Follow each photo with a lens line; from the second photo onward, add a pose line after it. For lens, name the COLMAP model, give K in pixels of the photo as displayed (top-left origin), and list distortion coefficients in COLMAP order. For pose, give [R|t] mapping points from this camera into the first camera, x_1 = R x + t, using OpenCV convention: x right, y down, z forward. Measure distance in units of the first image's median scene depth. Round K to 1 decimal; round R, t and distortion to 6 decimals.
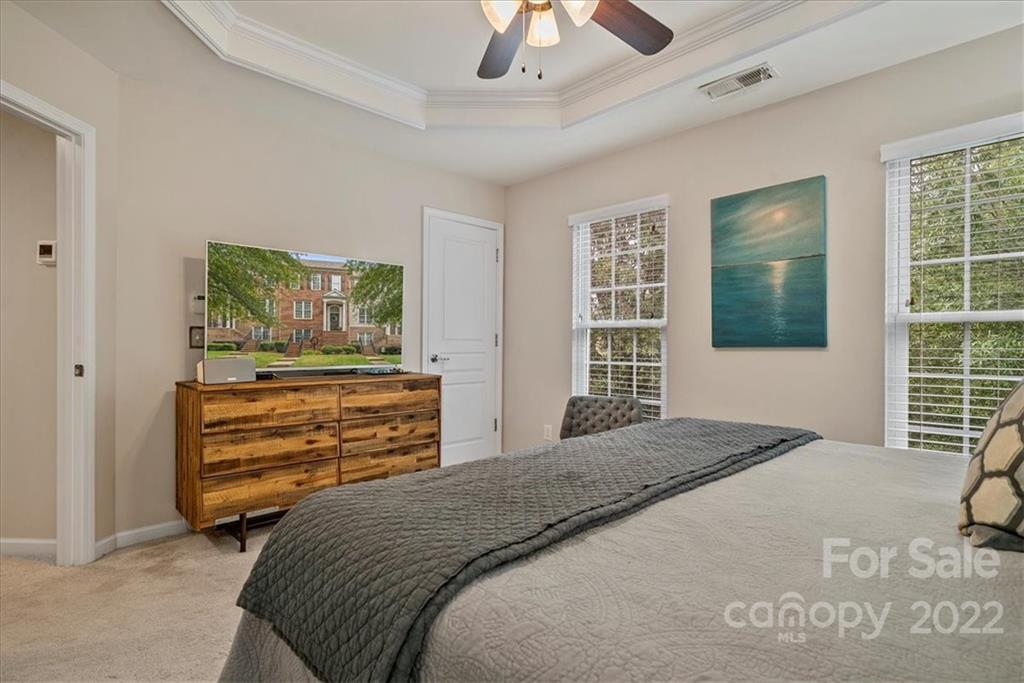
lens RADIAL K [[528.7, 0, 508.8], [0, 528.7, 342.6], [0, 0, 1]] dist [0.002500, 0.001755]
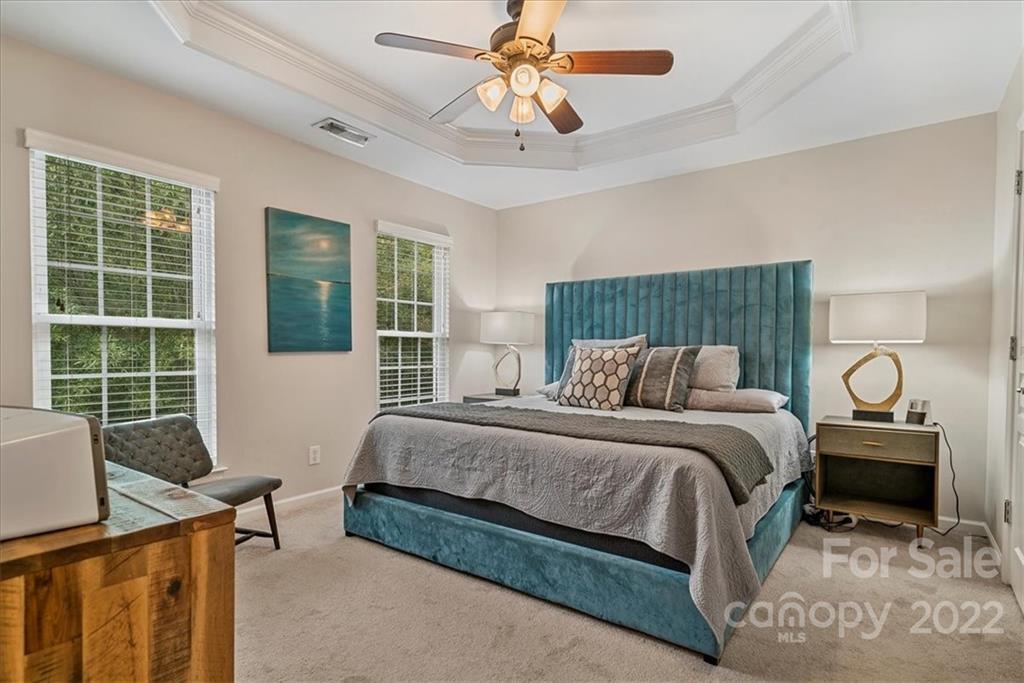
lens RADIAL K [[507.2, 0, 509.6], [0, 507.2, 342.0], [0, 0, 1]] dist [-0.000204, 0.001066]
pose [[-0.147446, 0.009073, 0.989029, -0.715637], [-0.010410, 0.999888, -0.010724, -0.005458], [-0.989015, -0.011877, -0.147335, 0.746974]]
